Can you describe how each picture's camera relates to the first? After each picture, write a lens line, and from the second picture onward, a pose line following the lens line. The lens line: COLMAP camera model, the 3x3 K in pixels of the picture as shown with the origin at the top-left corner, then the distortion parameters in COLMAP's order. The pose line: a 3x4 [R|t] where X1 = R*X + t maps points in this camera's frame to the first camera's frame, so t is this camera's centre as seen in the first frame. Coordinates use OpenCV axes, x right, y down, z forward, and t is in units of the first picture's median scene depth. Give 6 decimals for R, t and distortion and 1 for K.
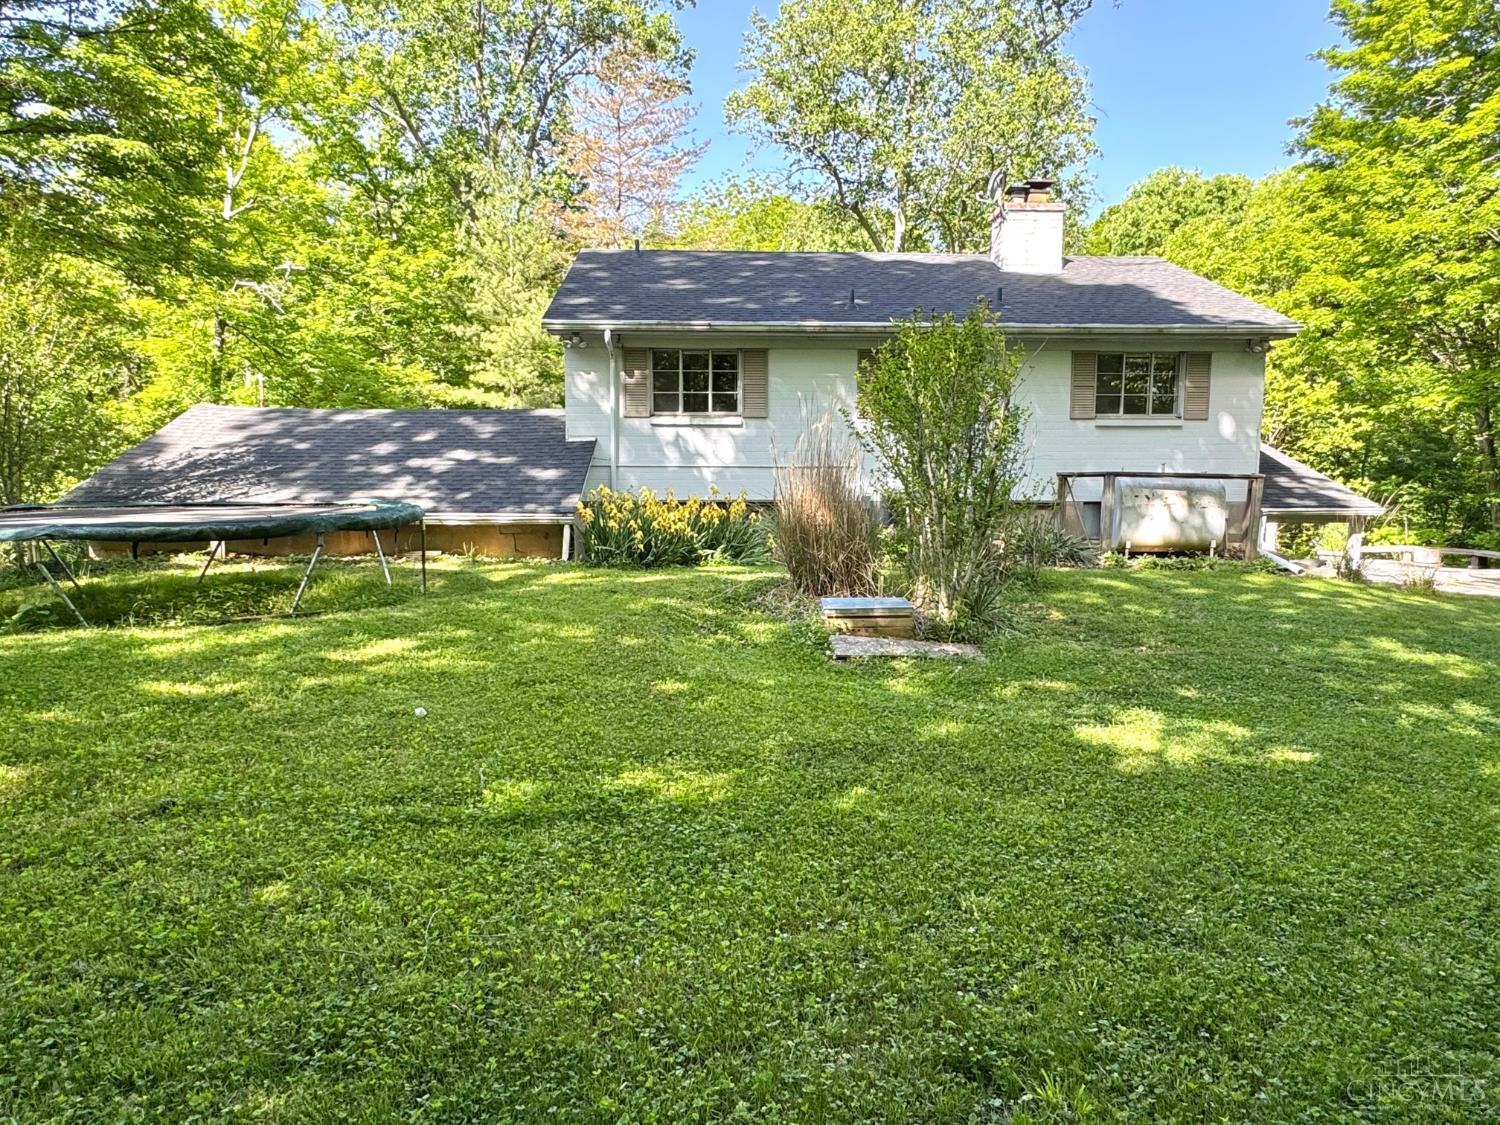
lens RADIAL K [[946.6, 0, 750.0], [0, 946.6, 562.5], [0, 0, 1]] dist [-0.000757, -0.000319]
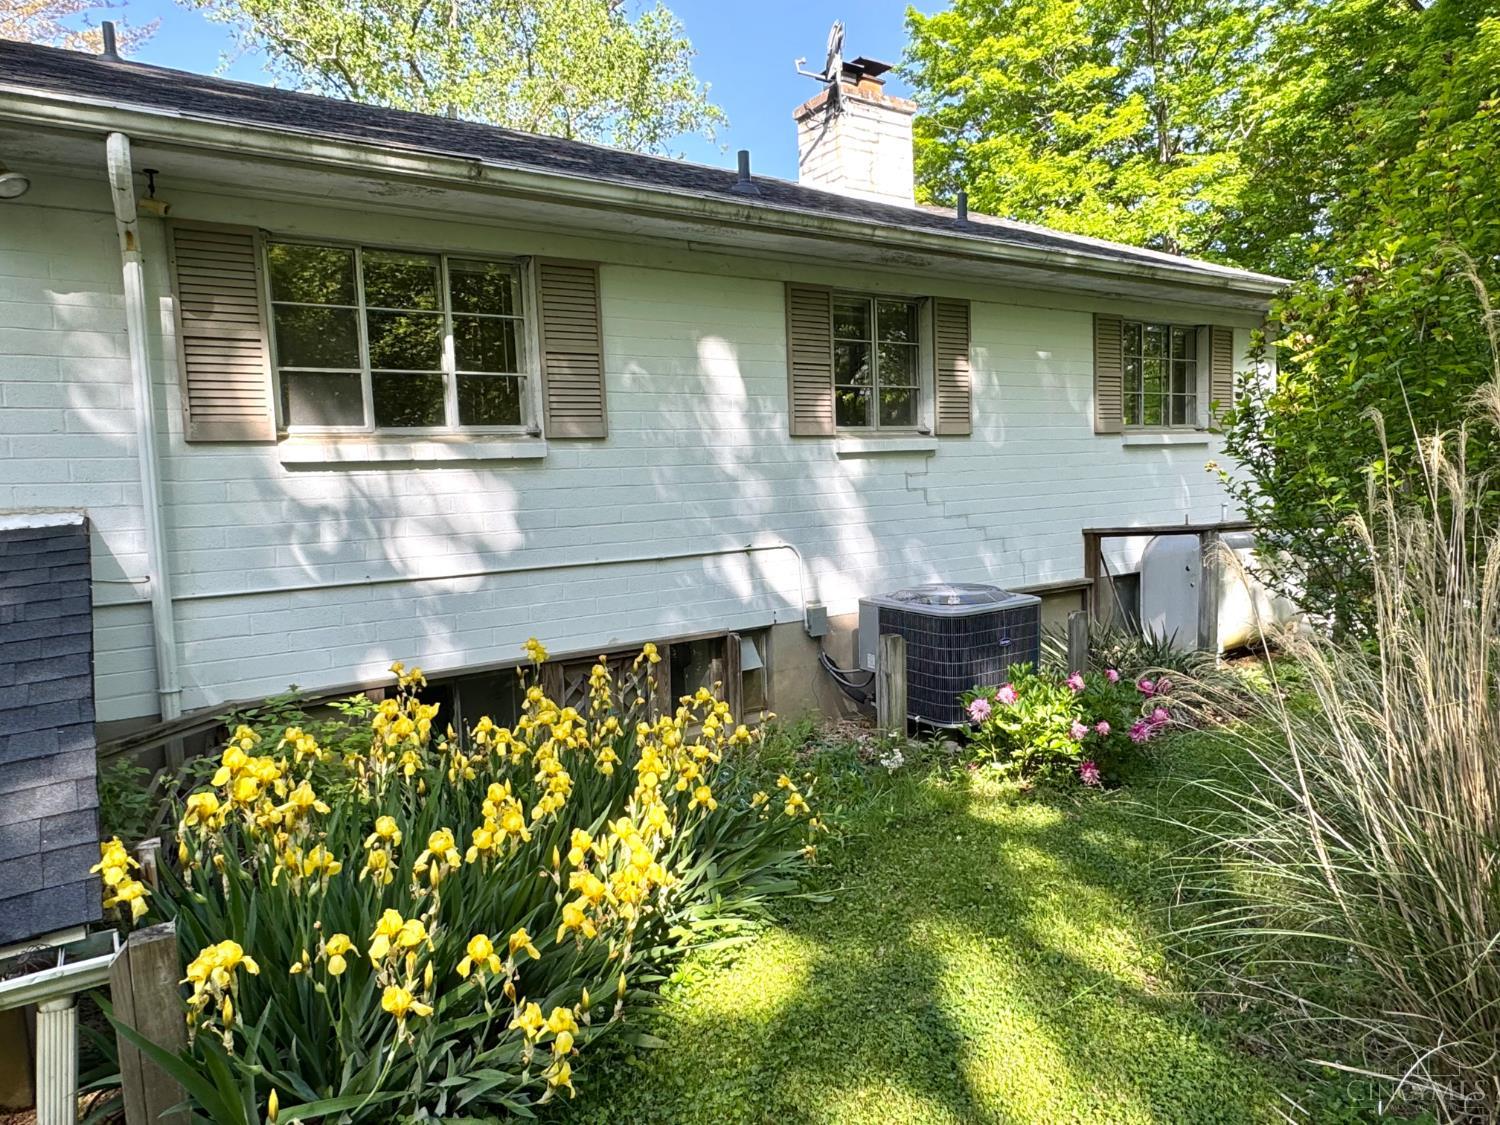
lens RADIAL K [[946.6, 0, 750.0], [0, 946.6, 562.5], [0, 0, 1]] dist [-0.000757, -0.000319]
pose [[0.853871, -0.080836, 0.514169, -0.135833], [0.098139, 0.995151, -0.006524, -0.092147], [-0.511149, 0.056031, 0.857664, 0.627661]]
